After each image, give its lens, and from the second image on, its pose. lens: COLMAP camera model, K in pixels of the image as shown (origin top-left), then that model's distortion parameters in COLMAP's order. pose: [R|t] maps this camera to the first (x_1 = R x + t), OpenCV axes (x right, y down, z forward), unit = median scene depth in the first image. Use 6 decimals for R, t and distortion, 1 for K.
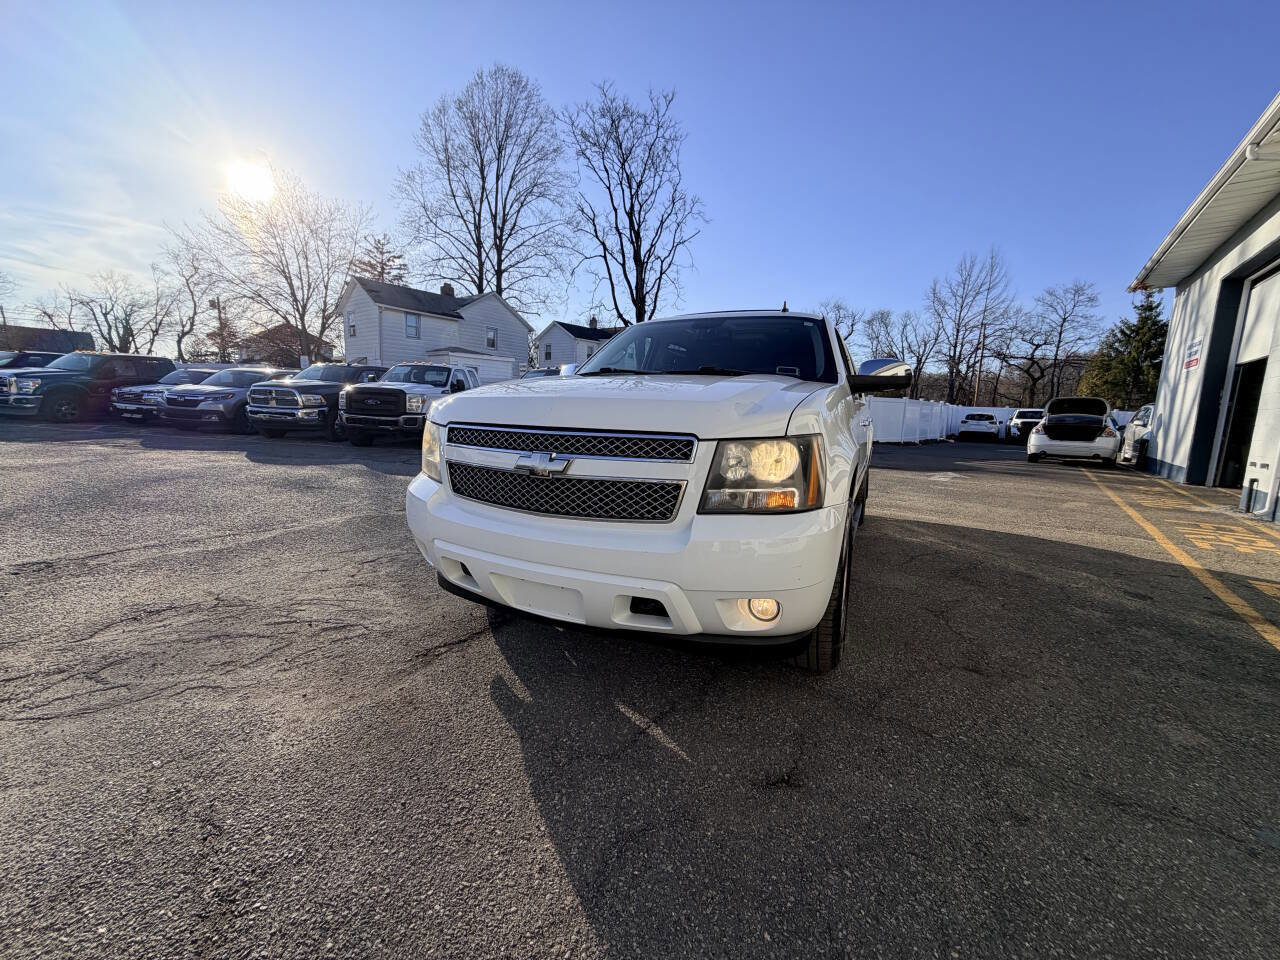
lens RADIAL K [[507.6, 0, 637.3], [0, 507.6, 480.8], [0, 0, 1]] dist [-0.000323, -0.000108]
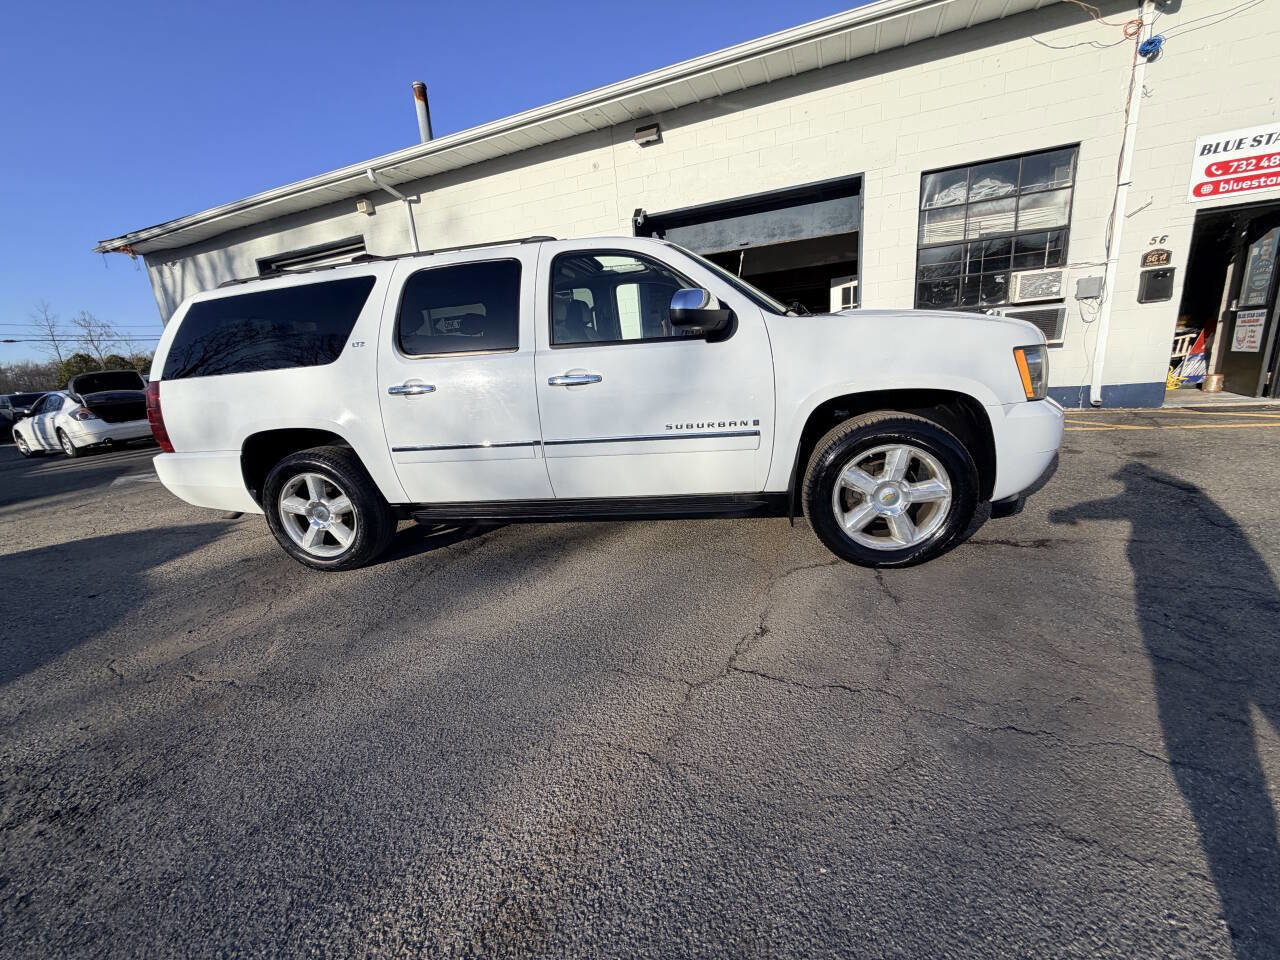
lens RADIAL K [[506.0, 0, 638.6], [0, 506.0, 483.8], [0, 0, 1]] dist [-0.000305, 0.000105]
pose [[-0.268354, -0.252950, 0.929517, -0.100224], [0.212772, 0.925515, 0.313288, -0.029511], [-0.939529, 0.281847, -0.194545, 0.169360]]
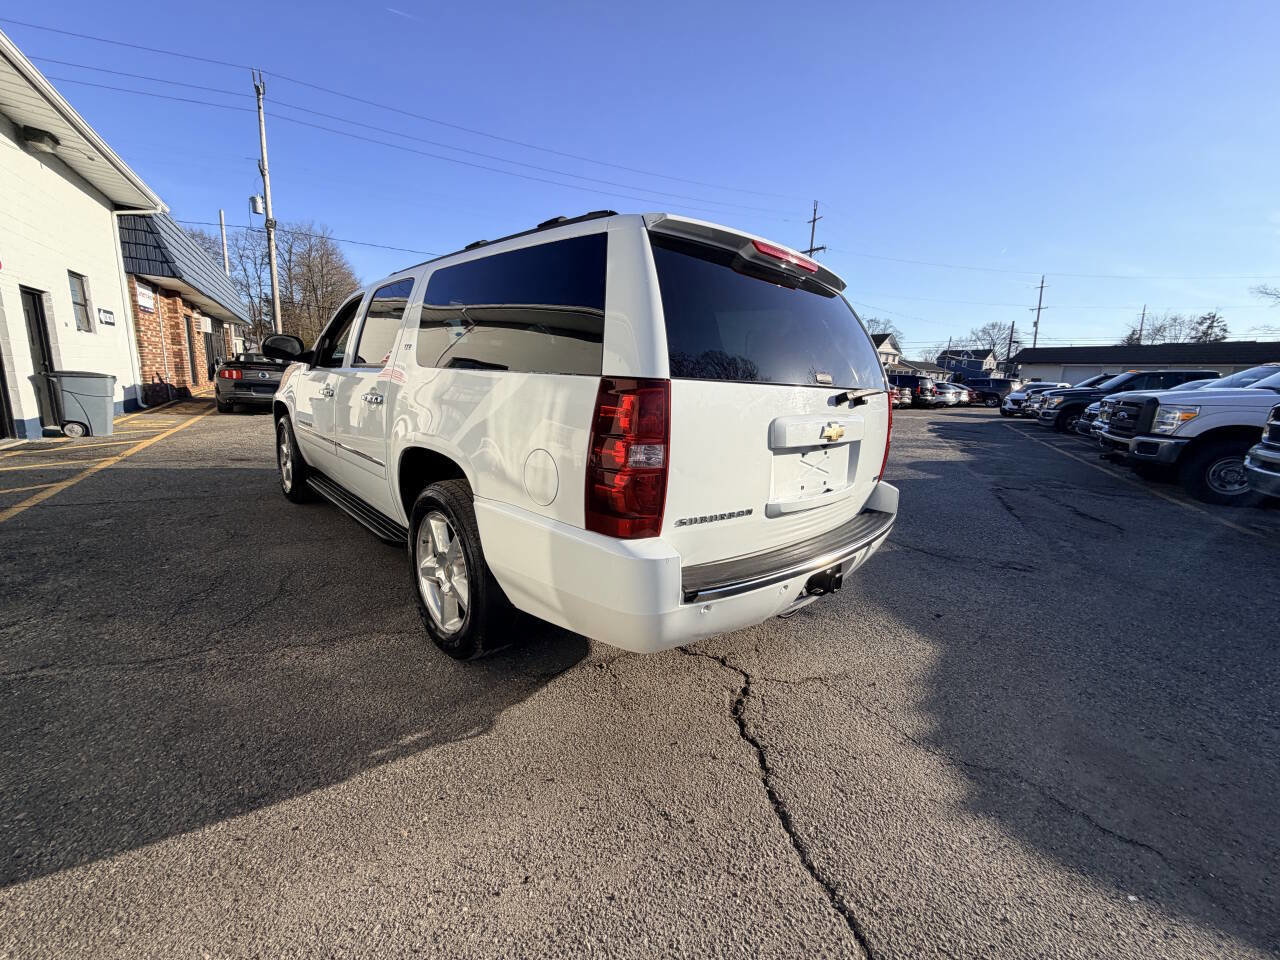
lens RADIAL K [[507.6, 0, 637.3], [0, 507.6, 480.8], [0, 0, 1]] dist [-0.000323, -0.000108]
pose [[-0.352873, 0.135644, -0.925787, 0.144800], [-0.192489, 0.957748, 0.213697, -0.034144], [0.915657, 0.253611, -0.311854, 0.236900]]
